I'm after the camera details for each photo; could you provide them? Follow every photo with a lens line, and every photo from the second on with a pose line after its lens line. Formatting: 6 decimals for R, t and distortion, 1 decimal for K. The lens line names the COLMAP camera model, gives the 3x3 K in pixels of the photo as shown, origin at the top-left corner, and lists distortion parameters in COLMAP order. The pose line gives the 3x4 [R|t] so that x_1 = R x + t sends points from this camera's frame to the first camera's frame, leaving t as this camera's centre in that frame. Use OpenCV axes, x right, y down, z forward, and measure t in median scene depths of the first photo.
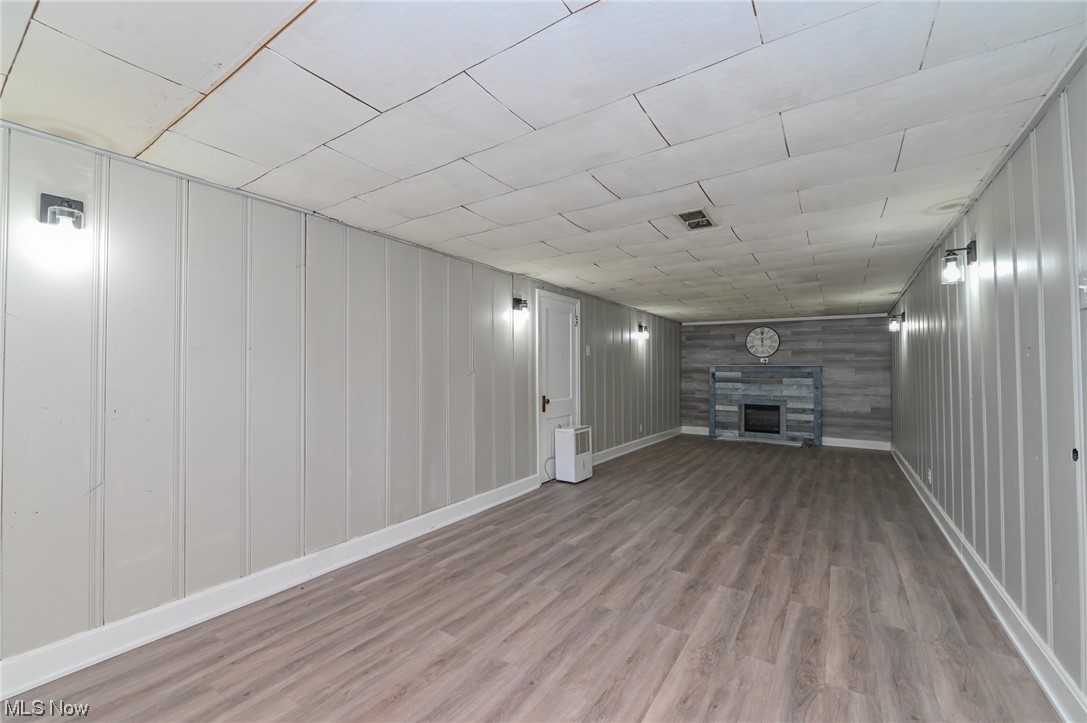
lens RADIAL K [[433.7, 0, 543.5], [0, 433.7, 361.5], [0, 0, 1]] dist [-0.003918, -0.000539]
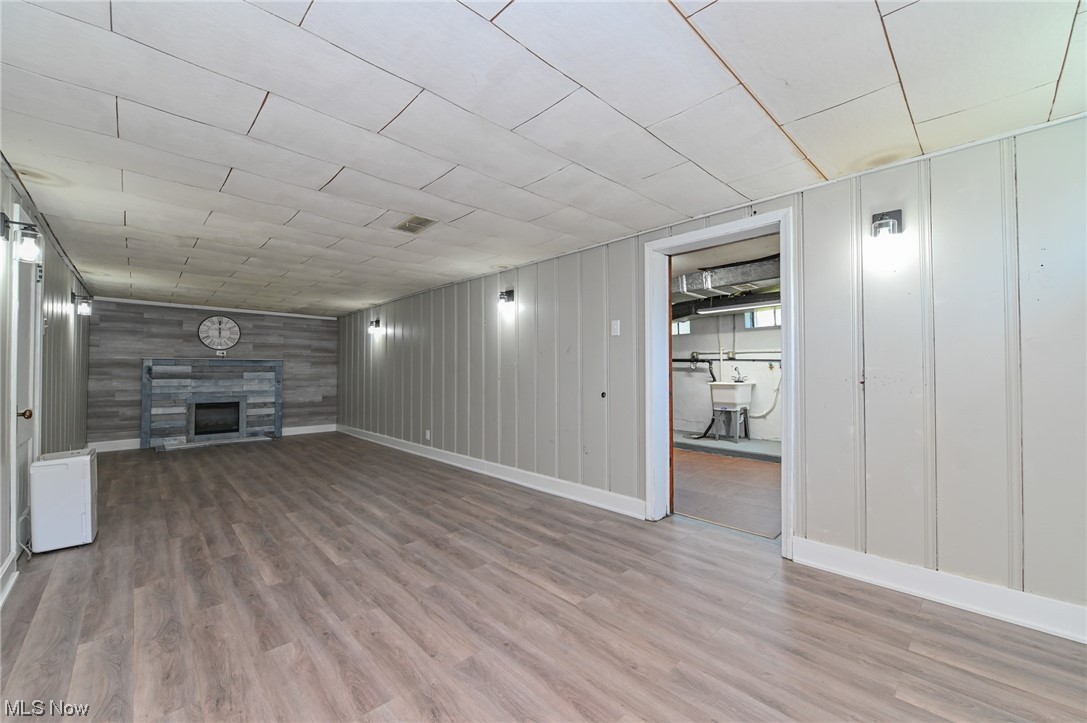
lens RADIAL K [[433.7, 0, 543.5], [0, 433.7, 361.5], [0, 0, 1]] dist [-0.003918, -0.000539]
pose [[0.211980, 0.014497, 0.977166, -0.417128], [-0.019556, 0.999753, -0.010590, 0.020066], [-0.977078, -0.016865, 0.212211, 0.271336]]
